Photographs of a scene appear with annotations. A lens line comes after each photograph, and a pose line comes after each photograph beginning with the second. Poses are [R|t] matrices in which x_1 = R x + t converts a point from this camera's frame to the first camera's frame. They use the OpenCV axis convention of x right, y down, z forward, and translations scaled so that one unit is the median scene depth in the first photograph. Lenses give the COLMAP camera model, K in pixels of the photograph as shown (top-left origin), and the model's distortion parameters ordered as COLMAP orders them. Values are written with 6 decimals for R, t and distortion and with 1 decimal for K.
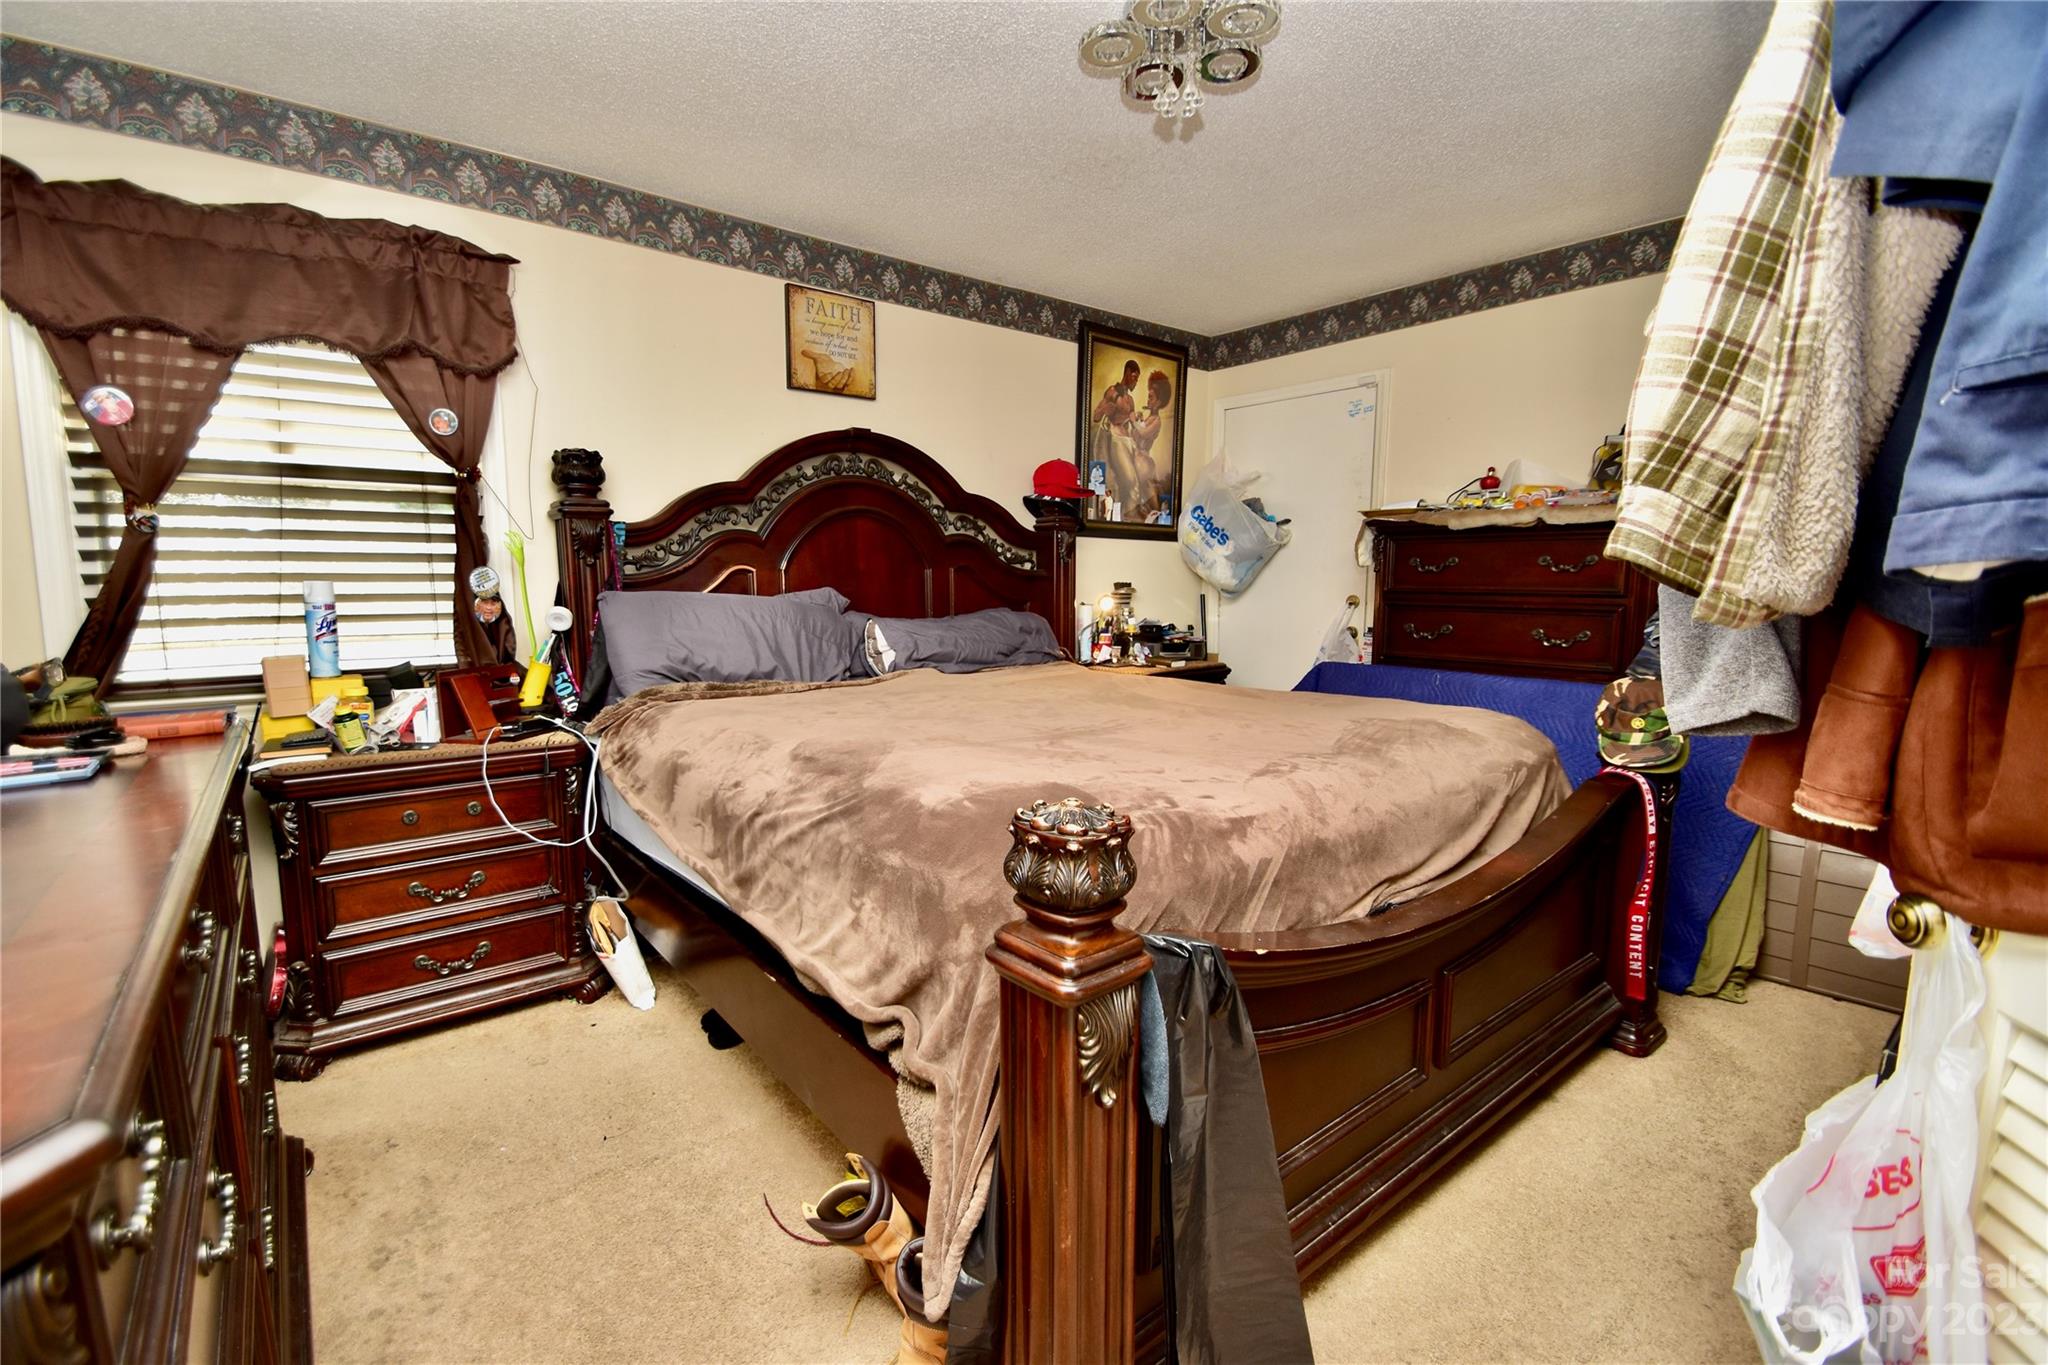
lens RADIAL K [[907.6, 0, 1021.3], [0, 907.6, 684.3], [0, 0, 1]] dist [0.000441, -0.001263]
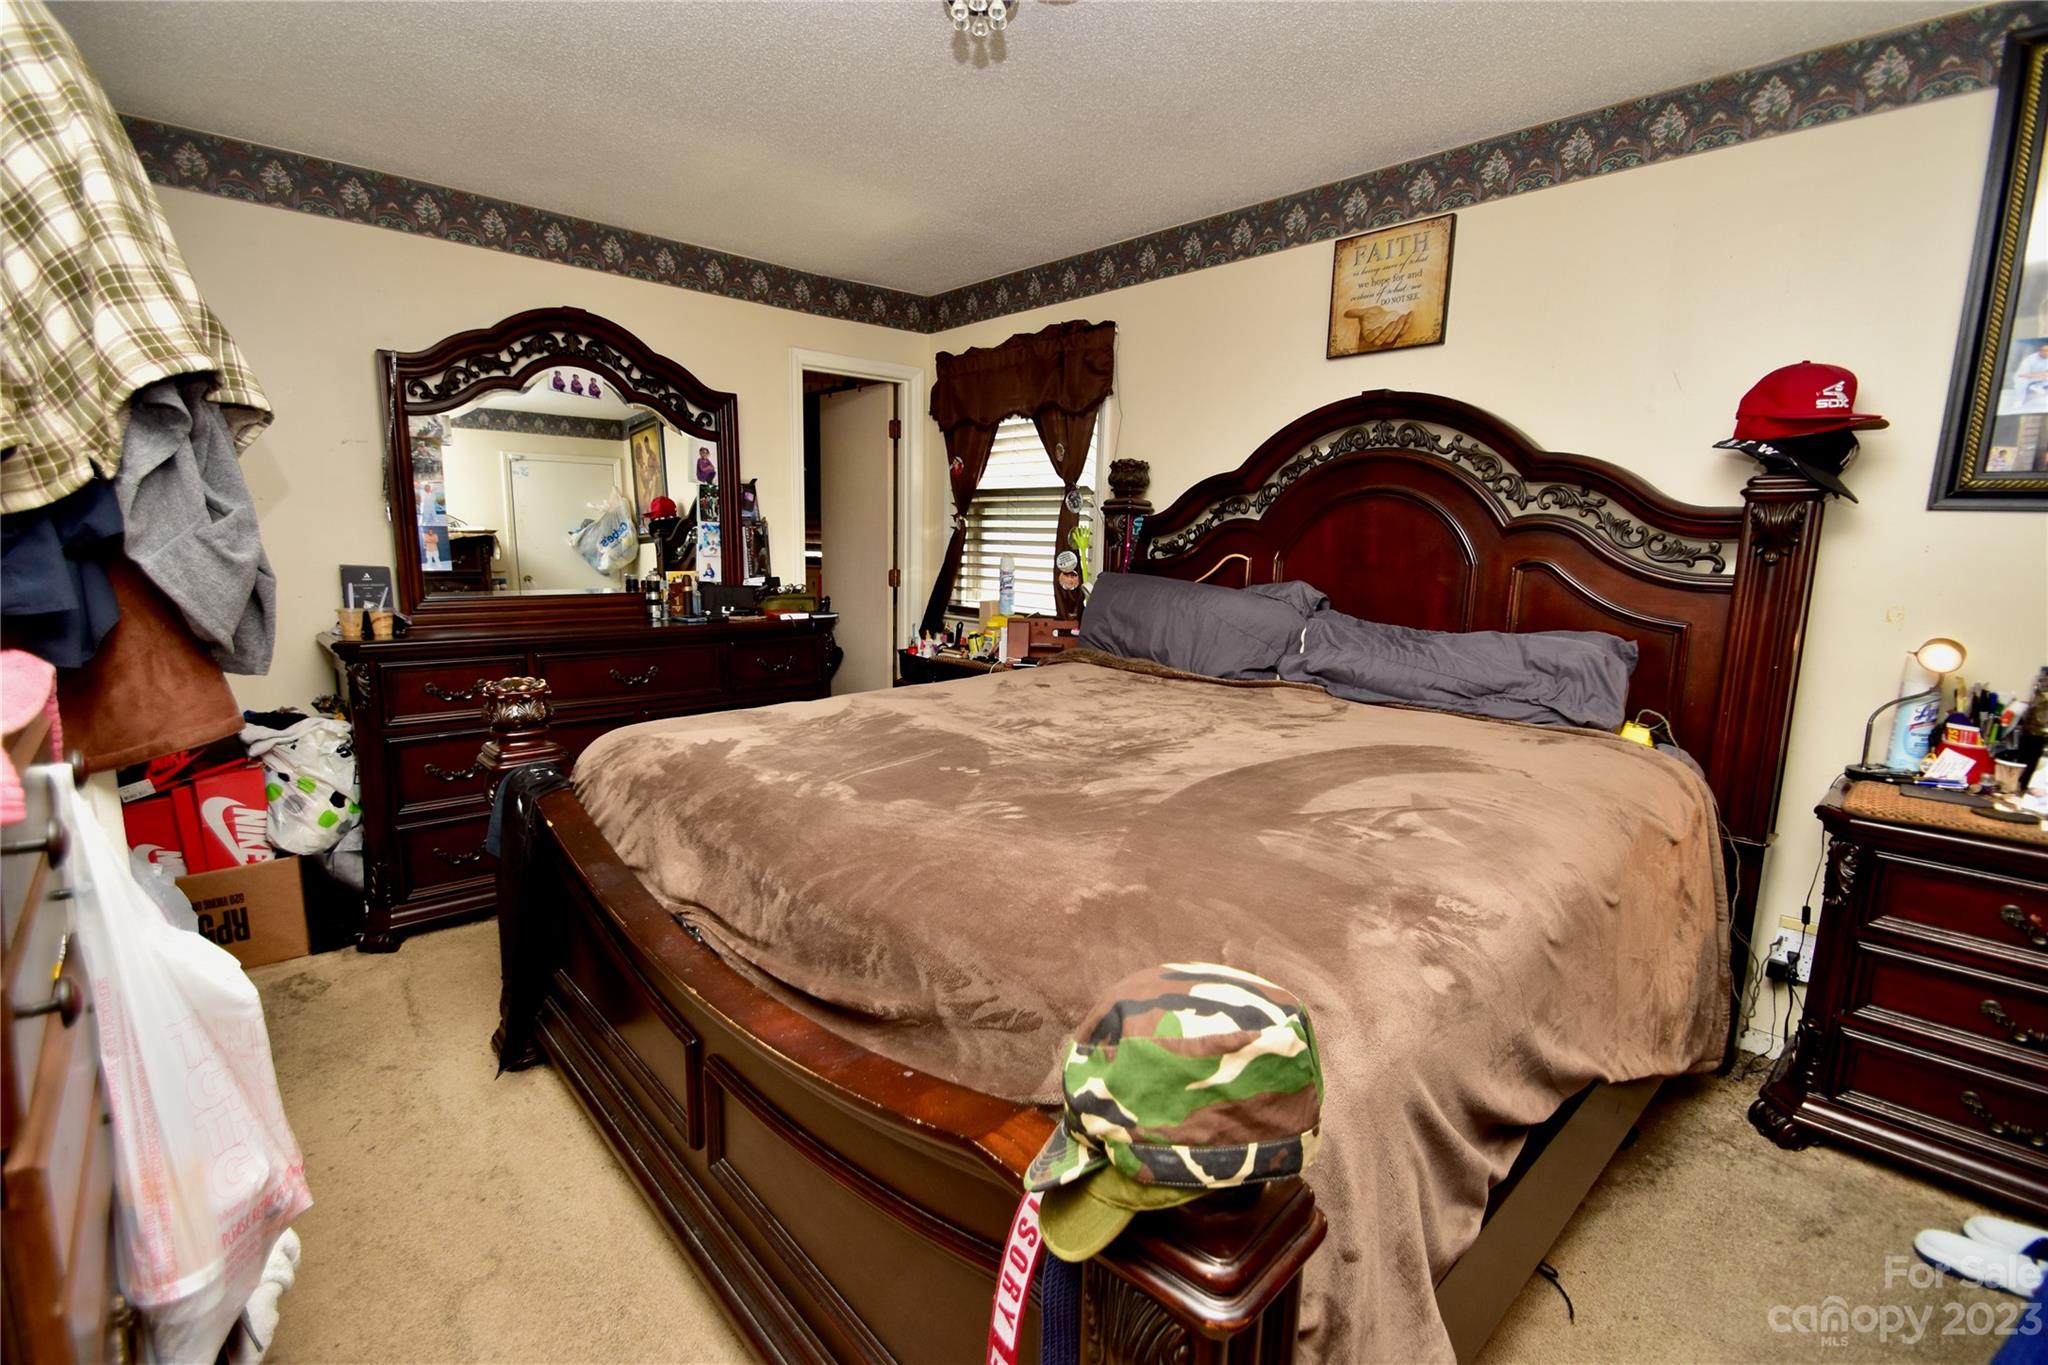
lens RADIAL K [[907.6, 0, 1019.9], [0, 907.6, 678.0], [0, 0, 1]] dist [0.000441, -0.001263]
pose [[0.050562, 0.160084, -0.985808, 0.666940], [-0.137112, 0.978836, 0.151920, -0.109987], [0.989264, 0.127485, 0.071441, 0.667639]]
